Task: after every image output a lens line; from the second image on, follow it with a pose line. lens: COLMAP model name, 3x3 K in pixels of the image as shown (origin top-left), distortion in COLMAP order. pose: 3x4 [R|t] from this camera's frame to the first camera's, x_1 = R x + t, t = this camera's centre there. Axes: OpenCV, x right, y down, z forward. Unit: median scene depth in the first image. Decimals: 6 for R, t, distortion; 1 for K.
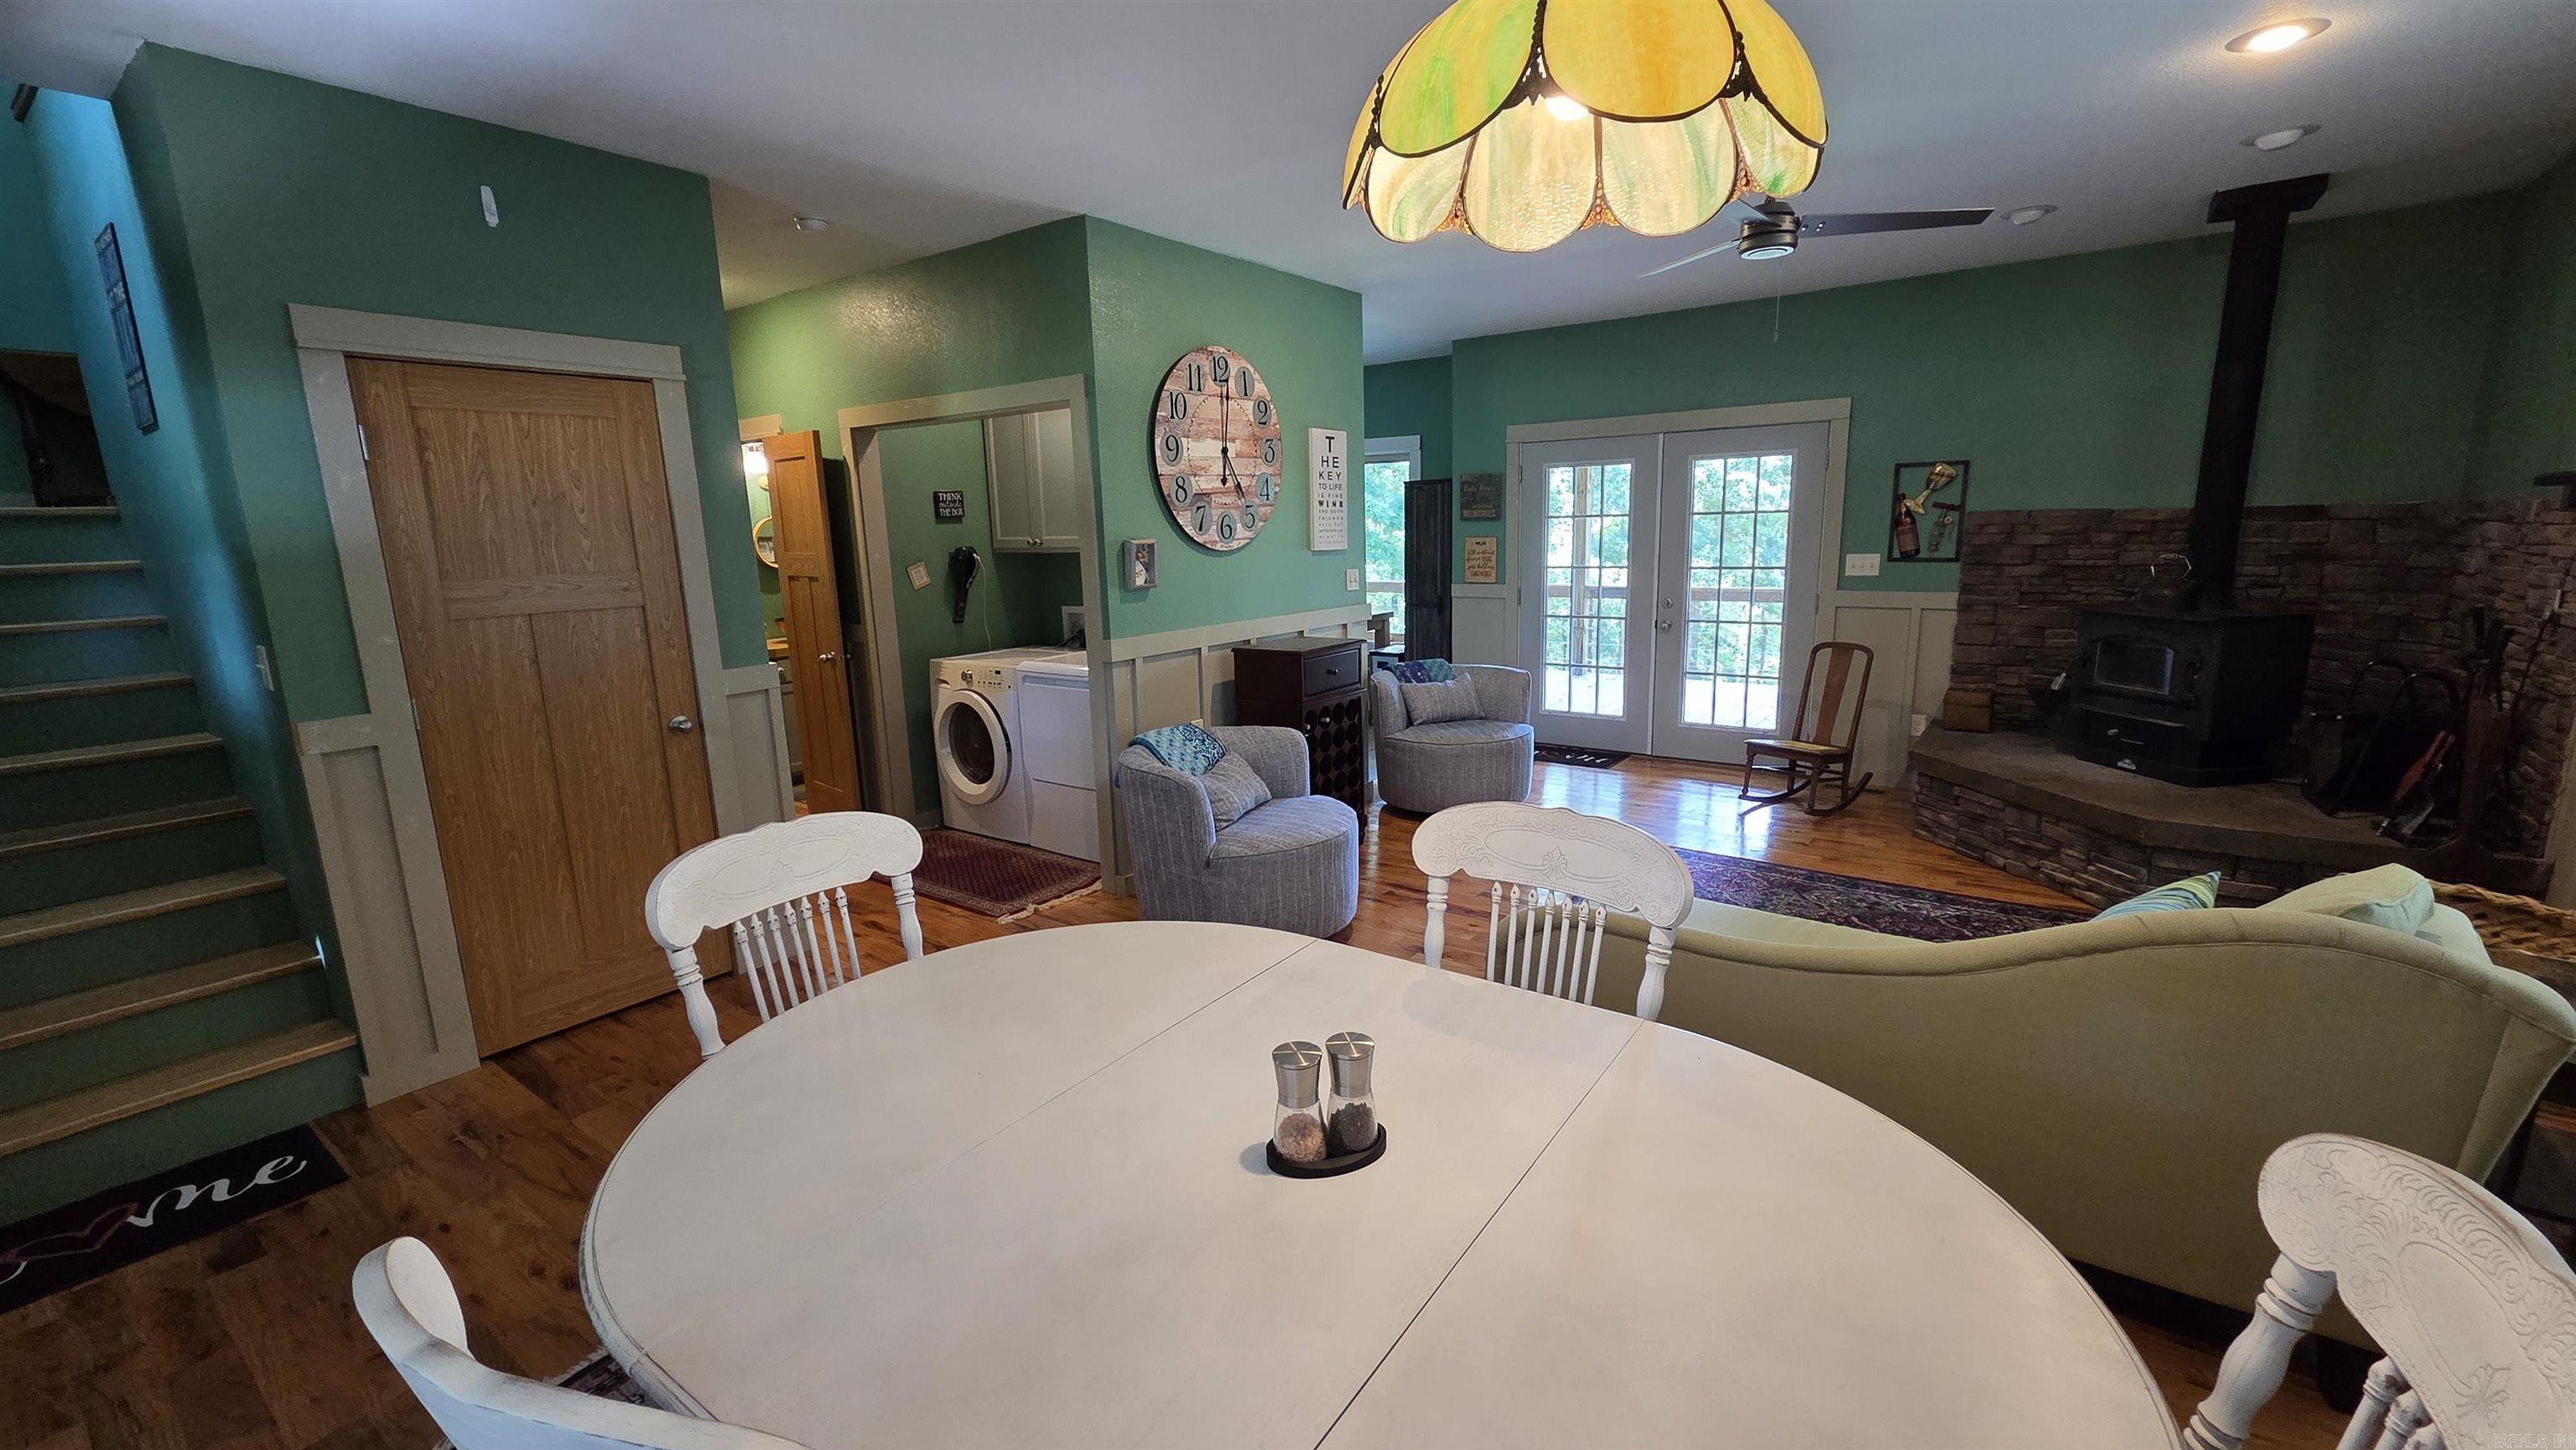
lens RADIAL K [[1054.1, 0, 1286.2], [0, 1054.1, 734.5], [0, 0, 1]] dist [0.002431, -0.000069]
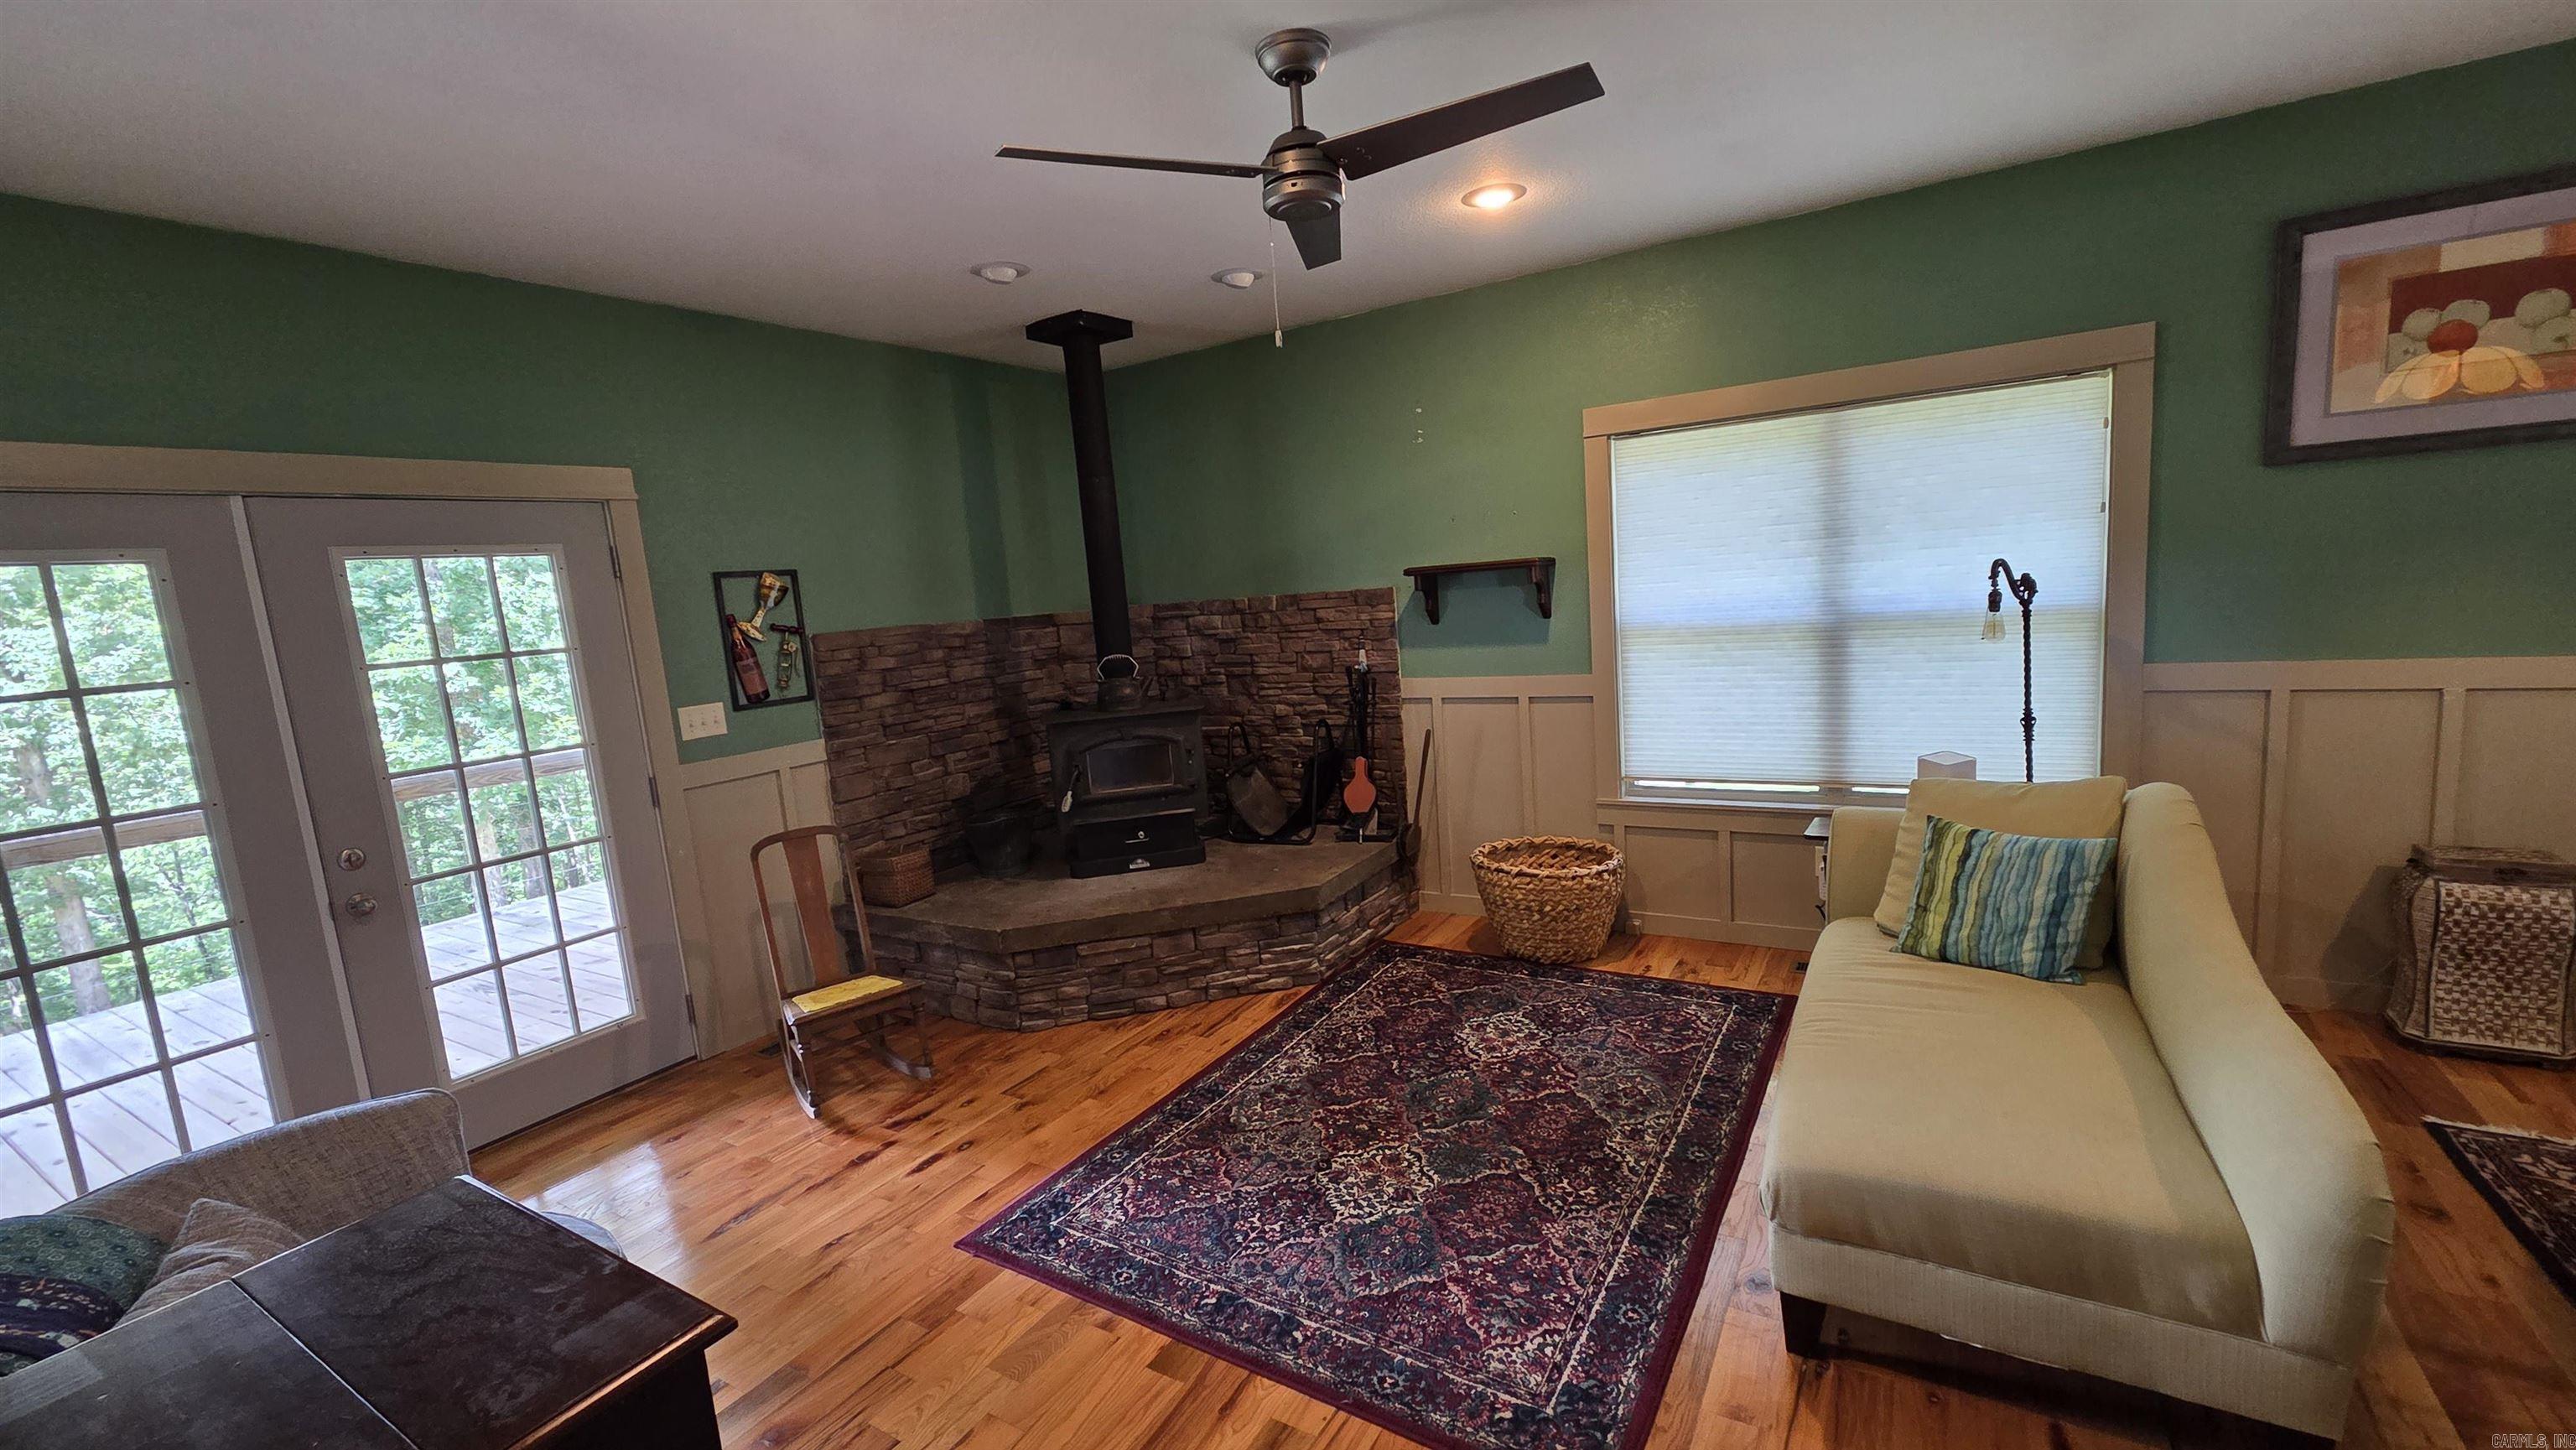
lens RADIAL K [[1054.1, 0, 1289.5], [0, 1054.1, 729.1], [0, 0, 1]] dist [0.002431, -0.000069]
pose [[-0.081775, -0.106906, 0.990901, -0.148343], [0.276324, 0.952822, 0.125601, -0.146181], [-0.957579, 0.284081, -0.048376, 0.723667]]
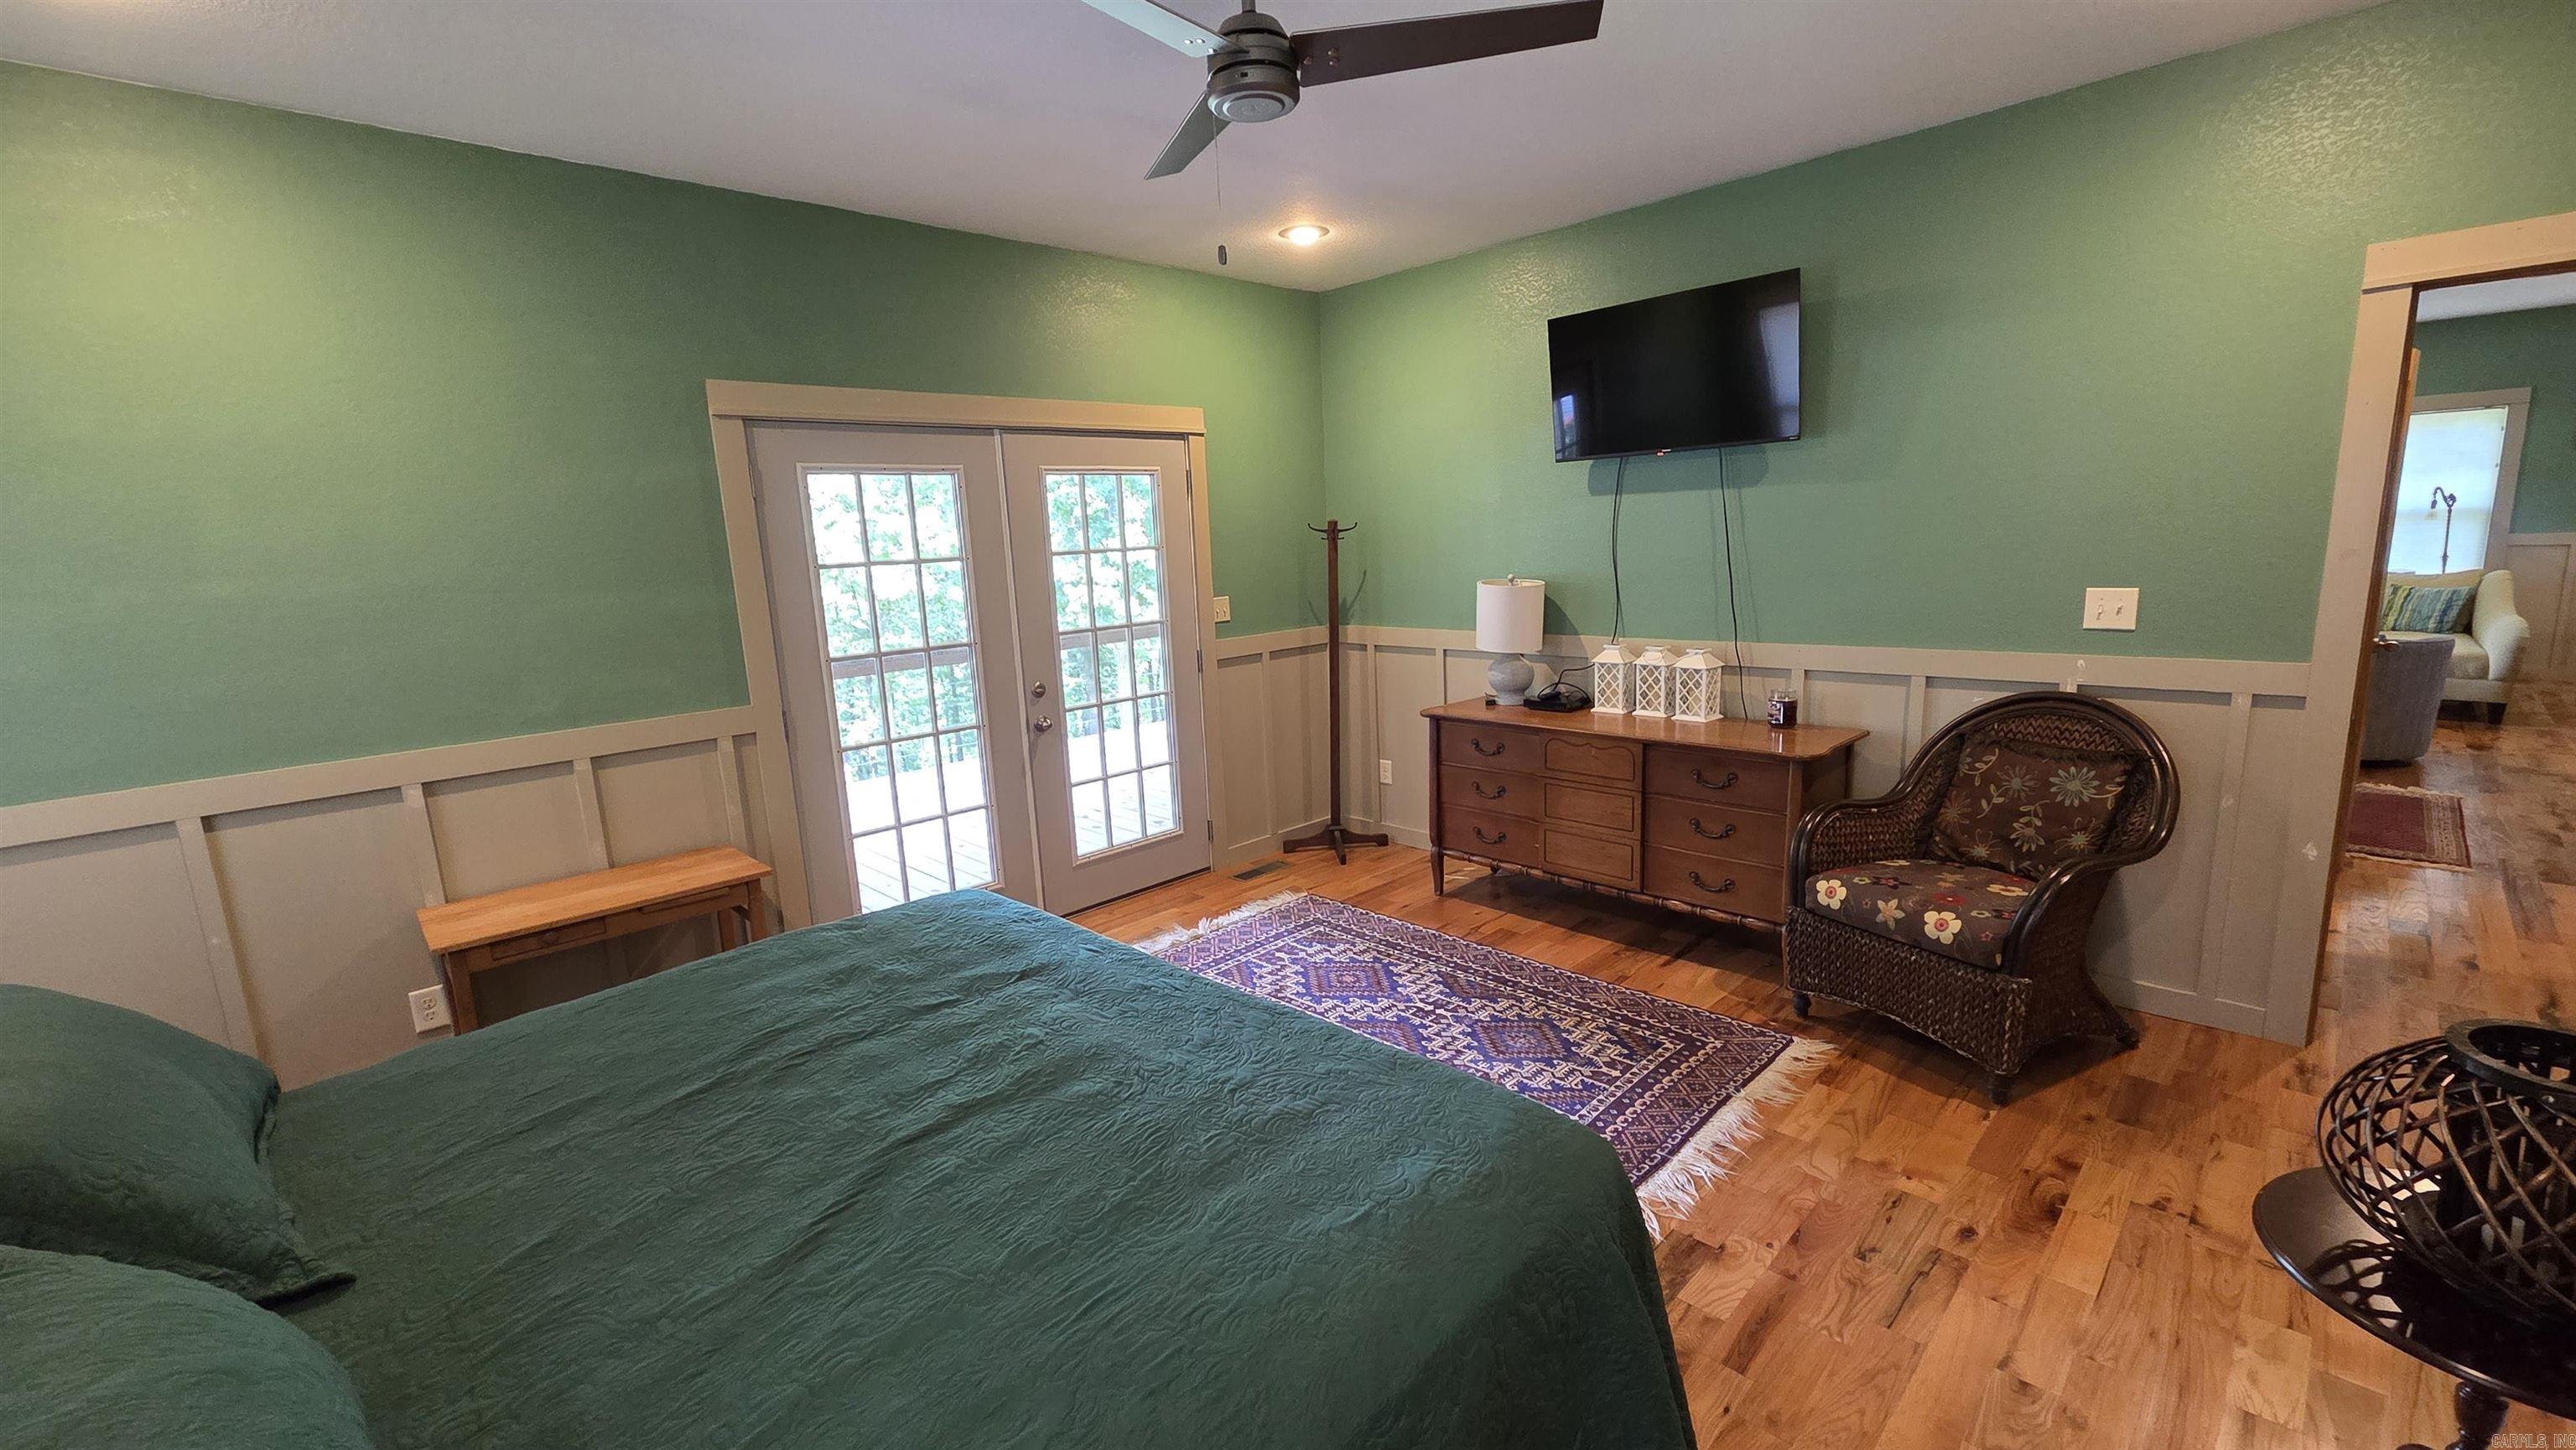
lens RADIAL K [[1054.1, 0, 1351.8], [0, 1054.1, 745.3], [0, 0, 1]] dist [0.002431, -0.000069]
pose [[0.120680, -0.179587, 0.976312, -0.305760], [0.242298, 0.959082, 0.146468, -0.165814], [-0.962667, 0.218883, 0.159256, 0.845238]]
